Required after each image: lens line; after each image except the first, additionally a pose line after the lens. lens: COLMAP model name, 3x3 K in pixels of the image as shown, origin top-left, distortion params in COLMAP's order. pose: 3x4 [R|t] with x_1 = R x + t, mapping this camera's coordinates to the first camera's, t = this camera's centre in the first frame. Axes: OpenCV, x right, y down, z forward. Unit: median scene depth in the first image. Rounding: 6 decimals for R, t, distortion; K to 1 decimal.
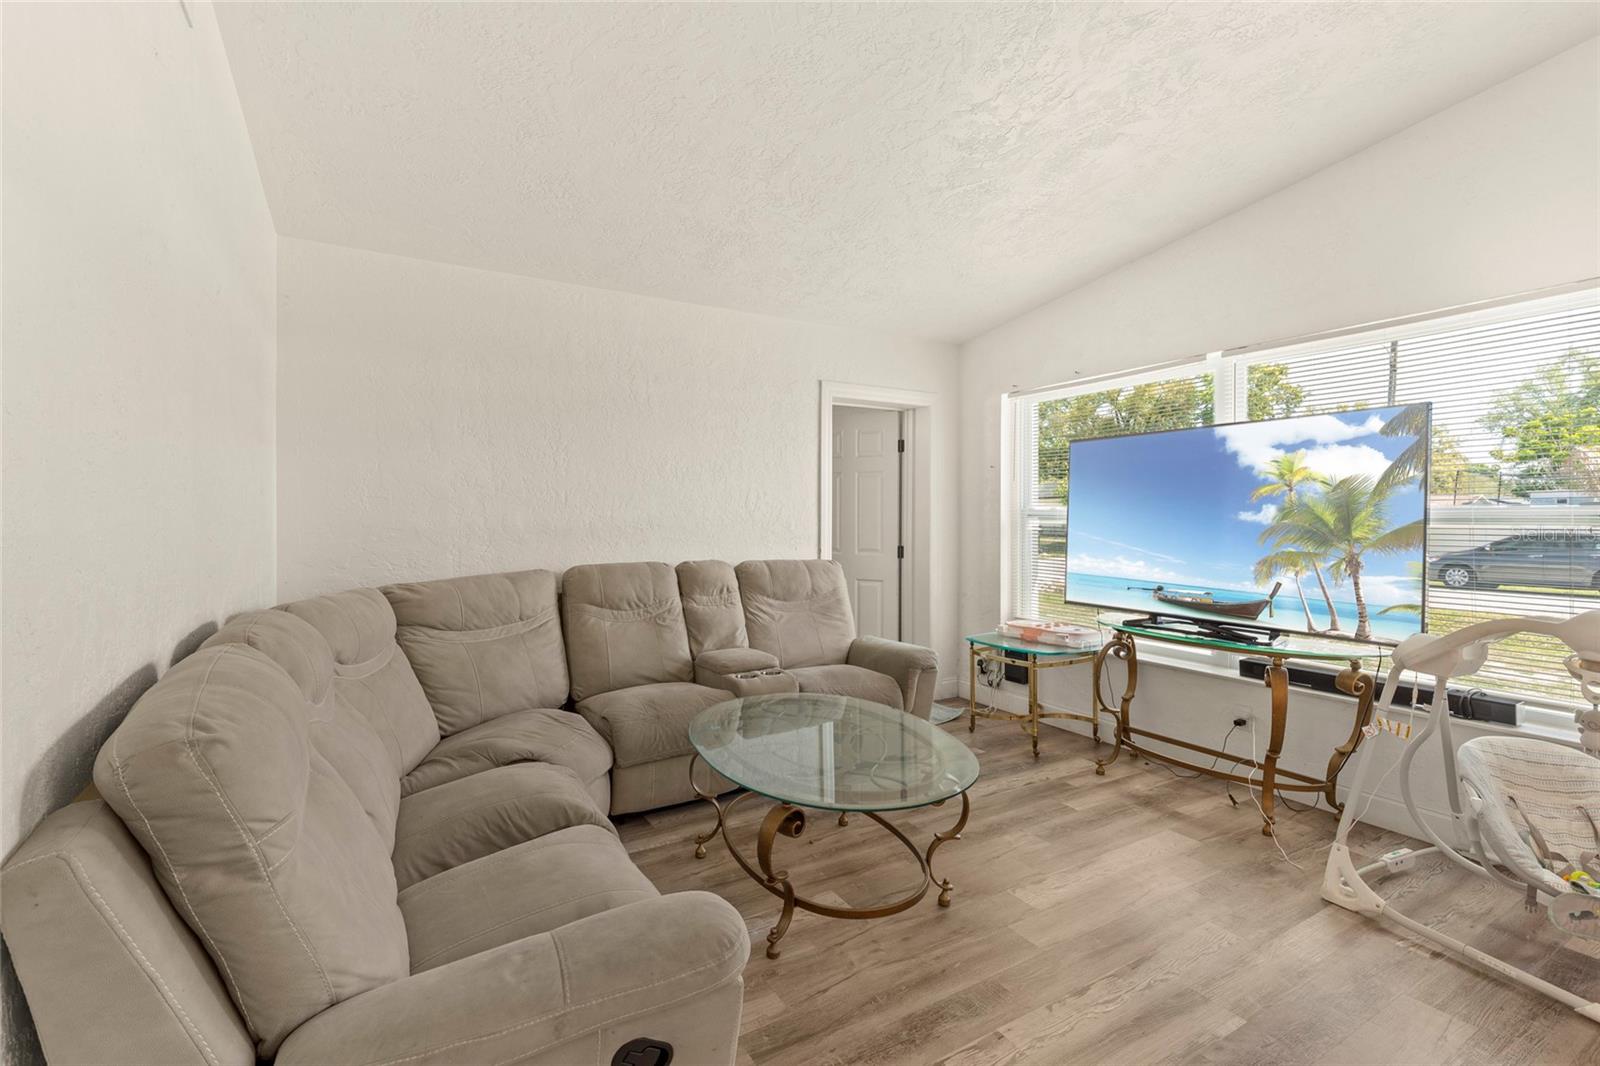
lens RADIAL K [[728.6, 0, 790.2], [0, 728.6, 521.8], [0, 0, 1]] dist [0.002427, 0.000643]
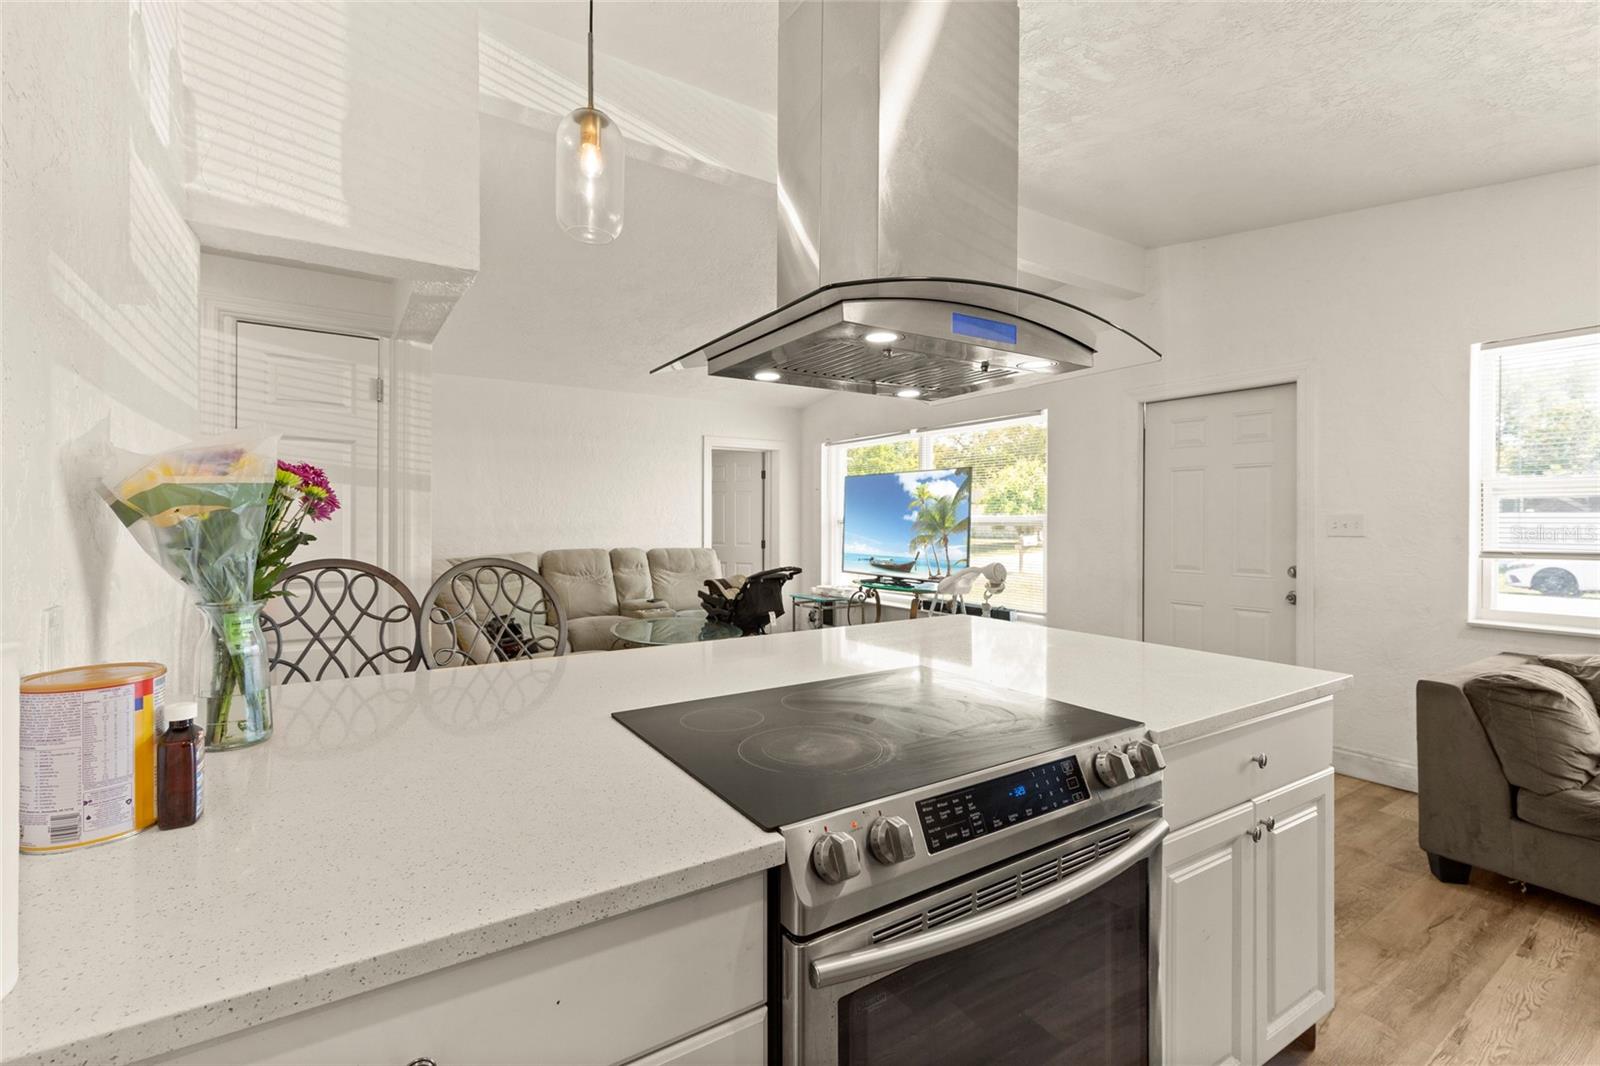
lens RADIAL K [[728.6, 0, 768.1], [0, 728.6, 534.0], [0, 0, 1]] dist [0.002427, 0.000643]
pose [[0.999953, -0.009037, 0.003588, 0.201810], [0.009040, 0.999959, -0.000858, 0.026075], [-0.003581, 0.000891, 0.999993, -0.674894]]
